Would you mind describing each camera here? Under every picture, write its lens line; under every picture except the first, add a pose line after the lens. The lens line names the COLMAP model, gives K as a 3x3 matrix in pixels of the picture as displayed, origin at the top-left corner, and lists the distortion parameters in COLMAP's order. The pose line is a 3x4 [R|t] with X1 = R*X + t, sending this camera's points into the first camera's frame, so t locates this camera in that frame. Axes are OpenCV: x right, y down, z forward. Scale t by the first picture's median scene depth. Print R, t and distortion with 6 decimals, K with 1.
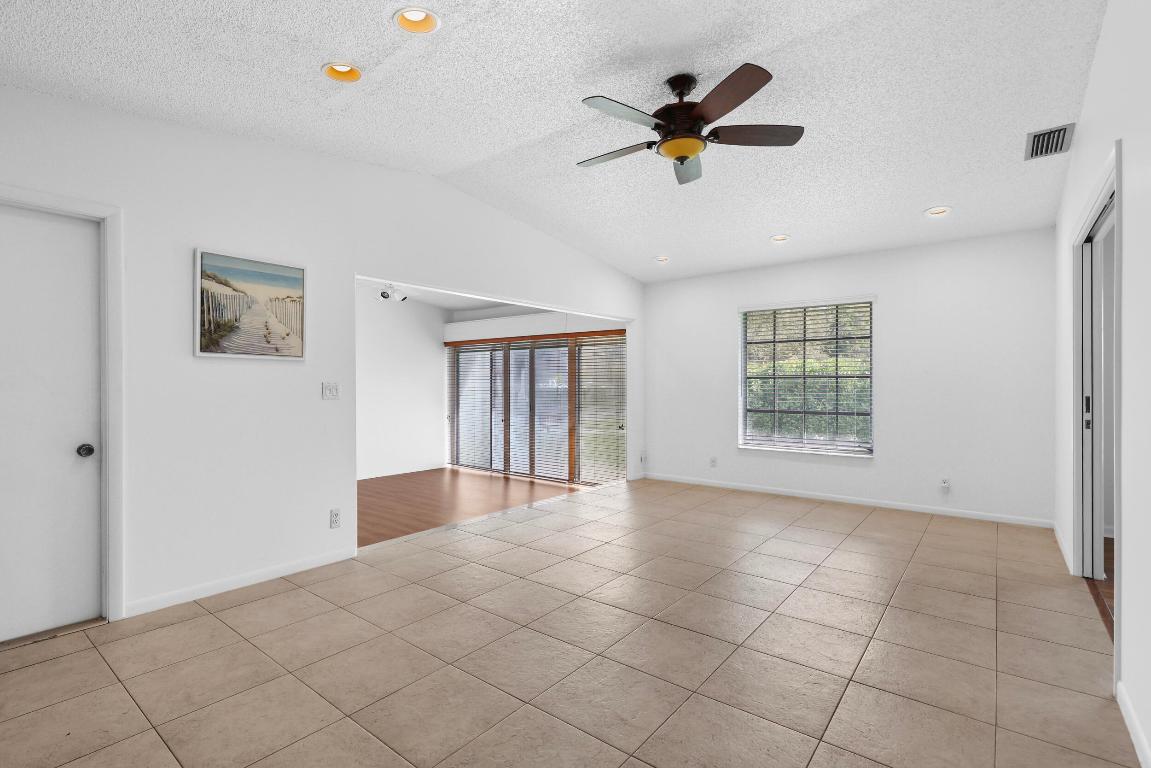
lens RADIAL K [[532.8, 0, 574.4], [0, 532.8, 380.5], [0, 0, 1]] dist [0.000556, -0.000752]
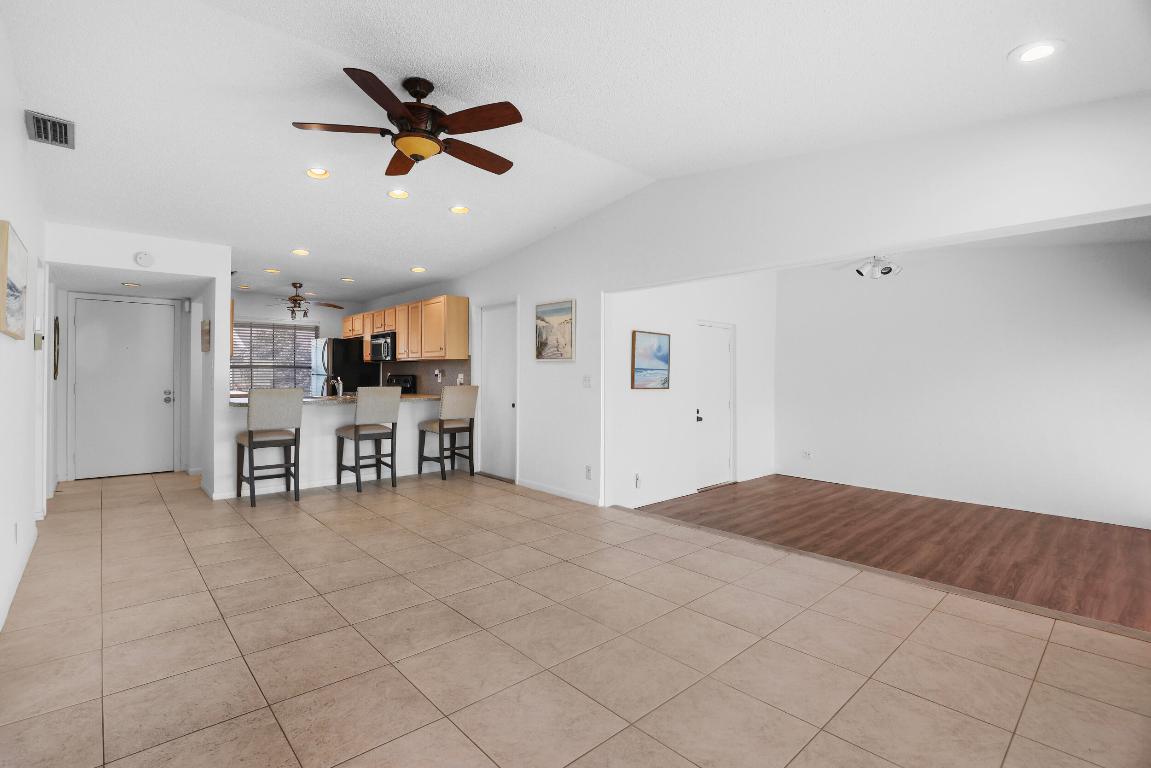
lens RADIAL K [[532.7, 0, 567.4], [0, 532.7, 374.5], [0, 0, 1]] dist [-0.027289, 0.000233]
pose [[-0.168357, -0.003901, -0.985718, 1.134258], [-0.001944, 0.999992, -0.003626, 0.008388], [0.985724, 0.001306, -0.168363, 1.431573]]
